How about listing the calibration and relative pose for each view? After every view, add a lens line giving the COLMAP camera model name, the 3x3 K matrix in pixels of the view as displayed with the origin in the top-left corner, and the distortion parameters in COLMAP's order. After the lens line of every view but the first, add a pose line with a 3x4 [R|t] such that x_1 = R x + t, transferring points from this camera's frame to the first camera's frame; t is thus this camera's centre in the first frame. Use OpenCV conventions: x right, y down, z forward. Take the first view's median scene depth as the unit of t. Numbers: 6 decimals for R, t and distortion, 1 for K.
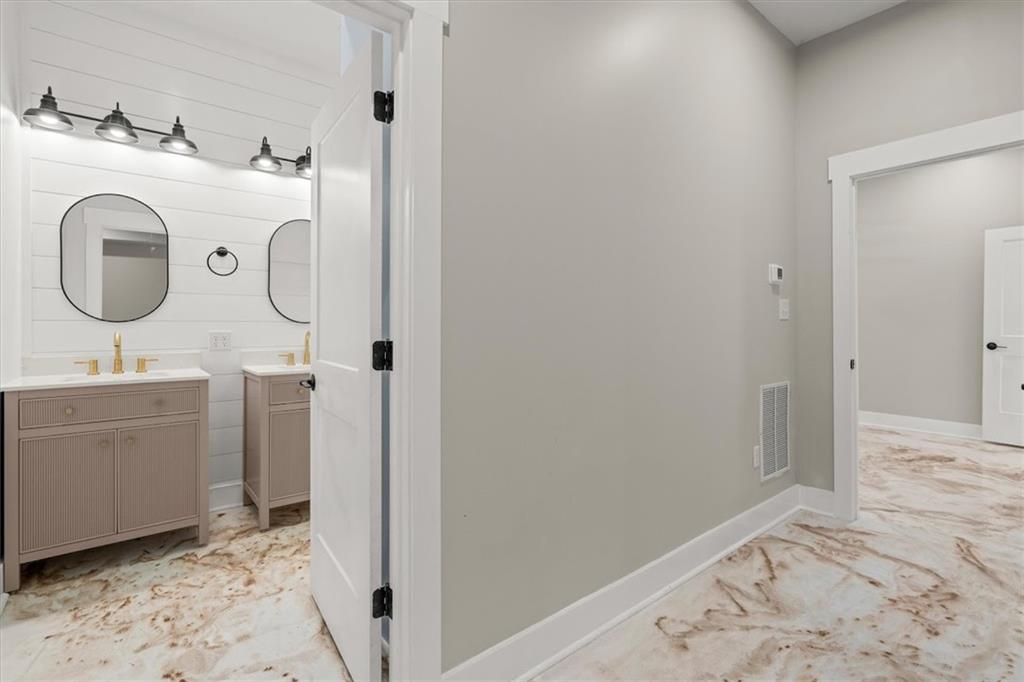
lens RADIAL K [[467.5, 0, 510.4], [0, 467.5, 329.8], [0, 0, 1]] dist [-0.001069, 0.000802]
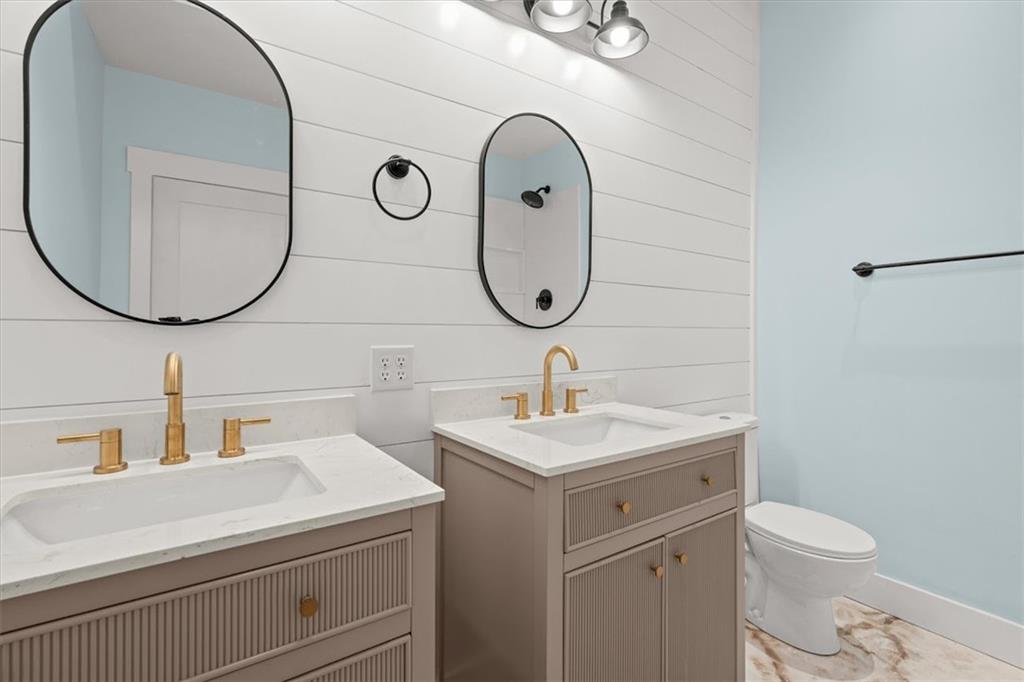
lens RADIAL K [[467.5, 0, 513.4], [0, 467.5, 336.1], [0, 0, 1]] dist [-0.001069, 0.000802]
pose [[0.997439, 0.001879, -0.071493, -0.524452], [-0.002009, 0.999996, -0.001752, -0.007322], [0.071489, 0.001892, 0.997440, 0.624241]]
